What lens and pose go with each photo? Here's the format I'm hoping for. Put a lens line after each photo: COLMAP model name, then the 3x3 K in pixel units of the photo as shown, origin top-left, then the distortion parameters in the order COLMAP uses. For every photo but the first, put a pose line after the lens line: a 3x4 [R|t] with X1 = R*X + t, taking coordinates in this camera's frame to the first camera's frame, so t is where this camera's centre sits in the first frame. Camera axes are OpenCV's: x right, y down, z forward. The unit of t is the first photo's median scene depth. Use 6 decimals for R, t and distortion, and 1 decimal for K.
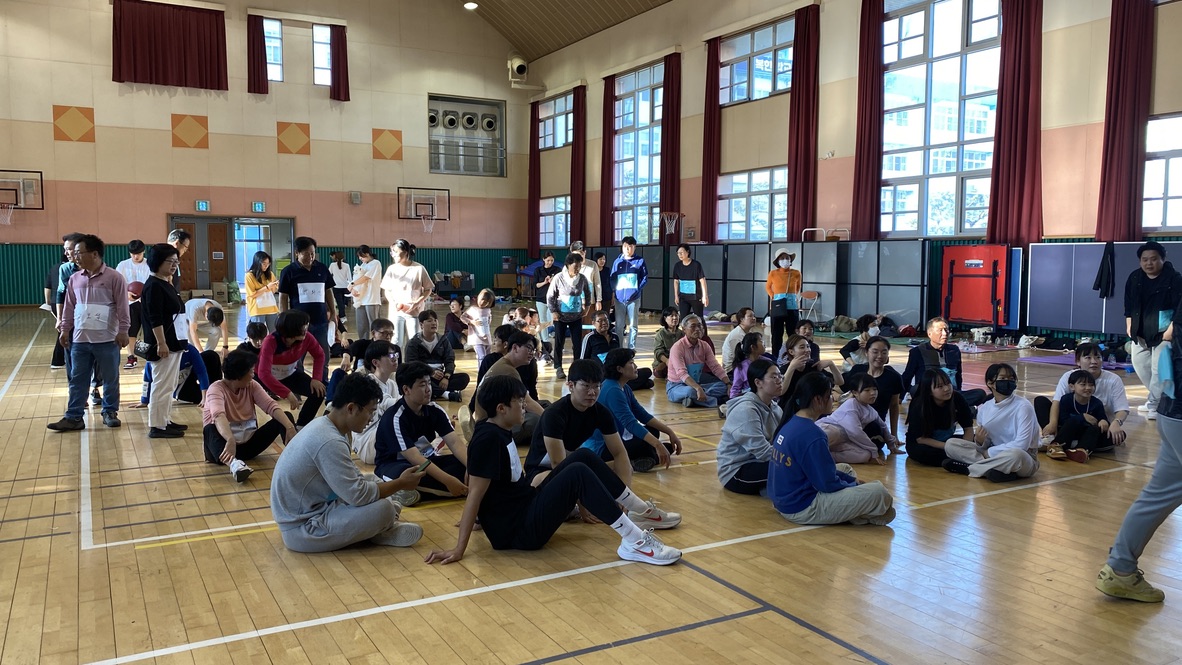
lens RADIAL K [[899.2, 0, 587.6], [0, 899.2, 332.8], [0, 0, 1]] dist [0.055938, -0.082471]
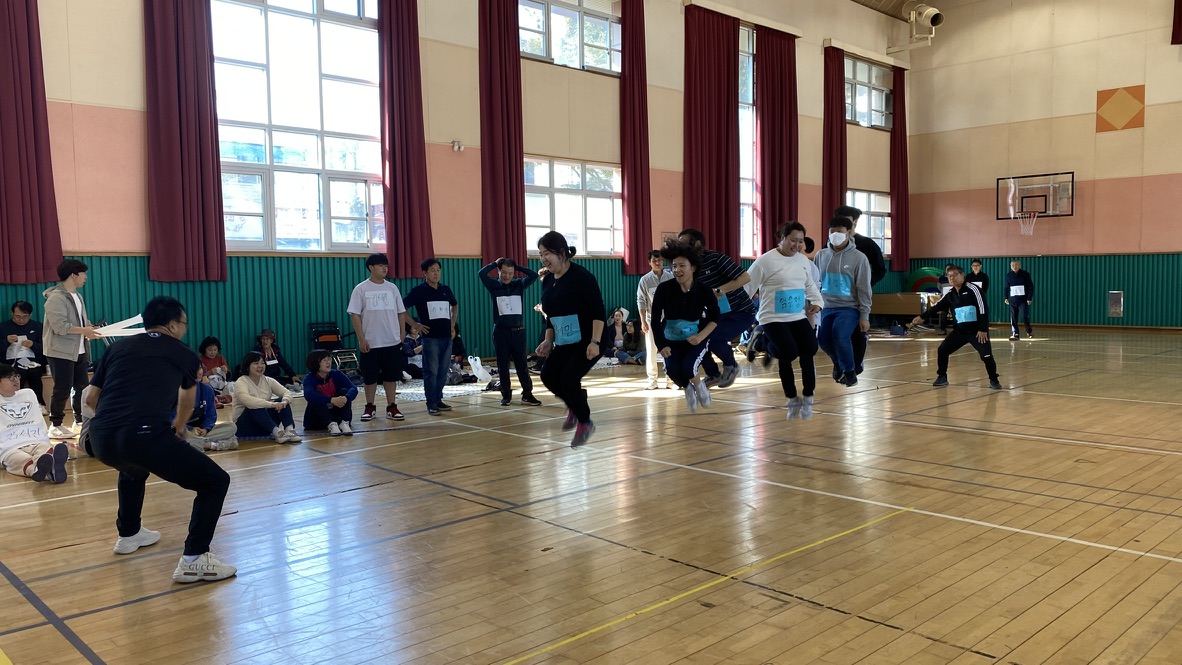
lens RADIAL K [[899.2, 0, 585.0], [0, 899.2, 326.9], [0, 0, 1]] dist [0.055938, -0.082471]
pose [[0.250383, 0.049401, -0.966886, 0.112642], [-0.065297, 0.997285, 0.034044, -0.026436], [0.965942, 0.054611, 0.252929, 0.305474]]
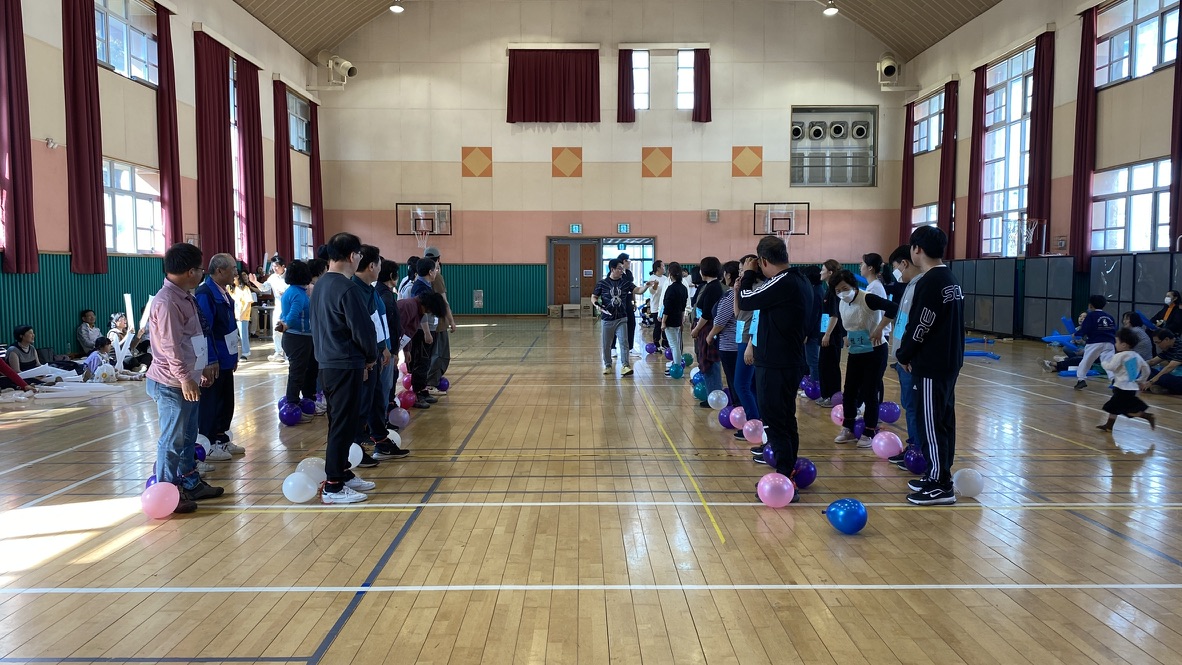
lens RADIAL K [[899.2, 0, 587.4], [0, 899.2, 340.0], [0, 0, 1]] dist [0.055938, -0.082471]
pose [[0.876962, 0.031523, -0.479525, 0.118250], [-0.035919, 0.999355, 0.000006, -0.004096], [0.479215, 0.017219, 0.877528, 0.042880]]
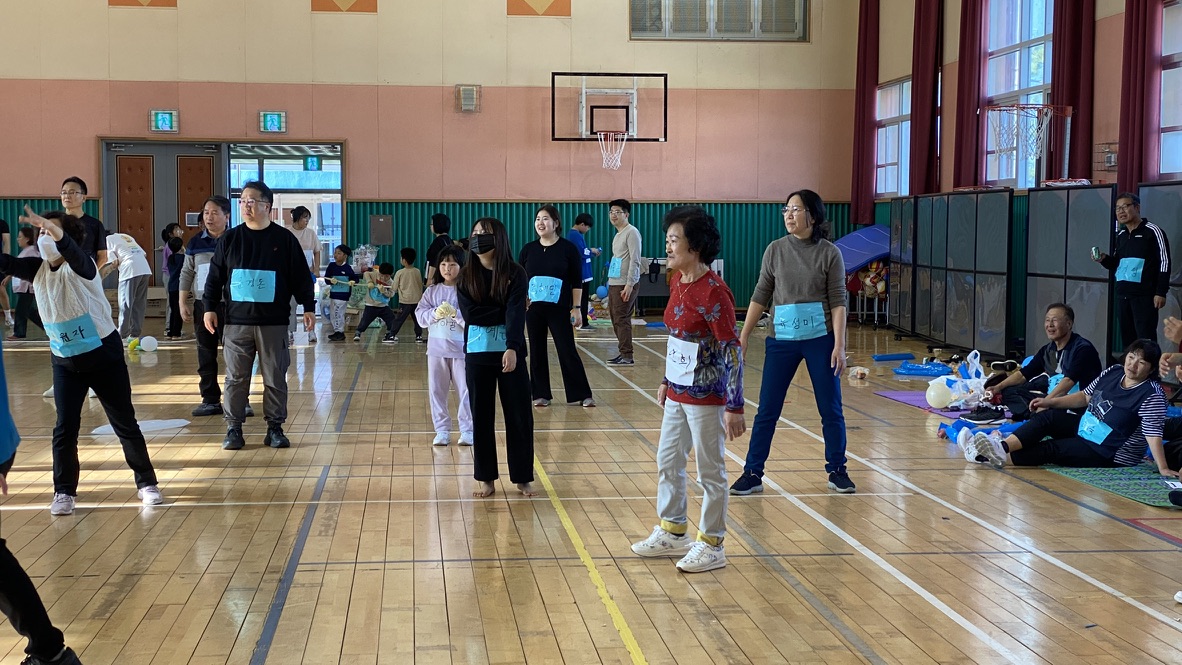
lens RADIAL K [[1764.2, 0, 614.7], [0, 1764.2, 326.0], [0, 0, 1]] dist [0.110055, 0.000000]
pose [[0.923994, 0.021060, -0.381826, 0.184536], [-0.030879, 0.999331, -0.019605, -0.014142], [0.381158, 0.029905, 0.924026, 0.182444]]
